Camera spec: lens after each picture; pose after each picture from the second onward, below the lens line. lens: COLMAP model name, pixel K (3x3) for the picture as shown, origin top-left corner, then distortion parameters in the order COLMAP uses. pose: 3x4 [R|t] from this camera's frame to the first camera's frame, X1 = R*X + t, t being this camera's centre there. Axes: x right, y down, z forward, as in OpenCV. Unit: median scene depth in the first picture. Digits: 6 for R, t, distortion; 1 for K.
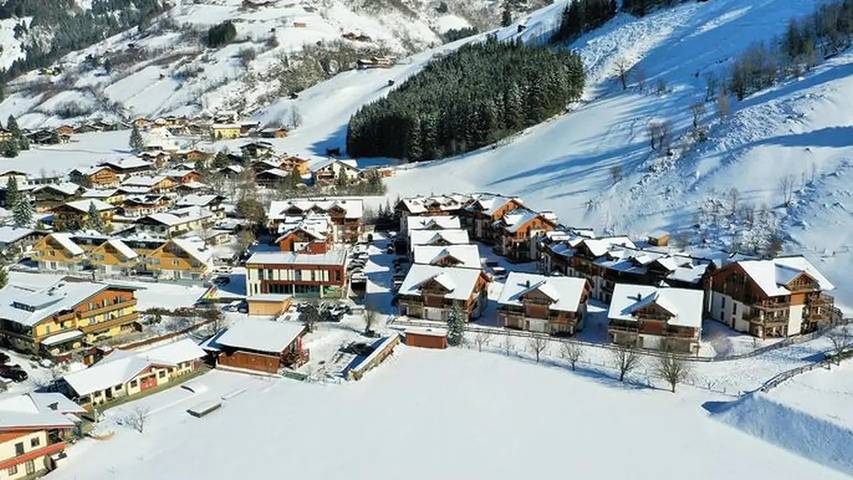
lens RADIAL K [[723.3, 0, 426.5], [0, 723.3, 240.0], [0, 0, 1]] dist [0.001002, 0.004338]
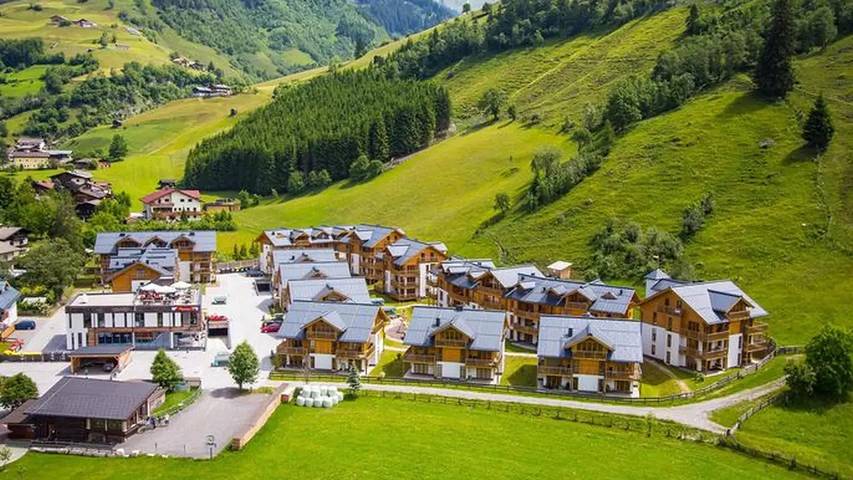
lens RADIAL K [[723.3, 0, 426.5], [0, 723.3, 240.0], [0, 0, 1]] dist [0.001002, 0.004338]
pose [[0.970578, 0.001345, 0.240781, -0.060501], [0.016785, 0.997174, -0.073228, 0.023272], [-0.240199, 0.075115, 0.967813, 0.148284]]
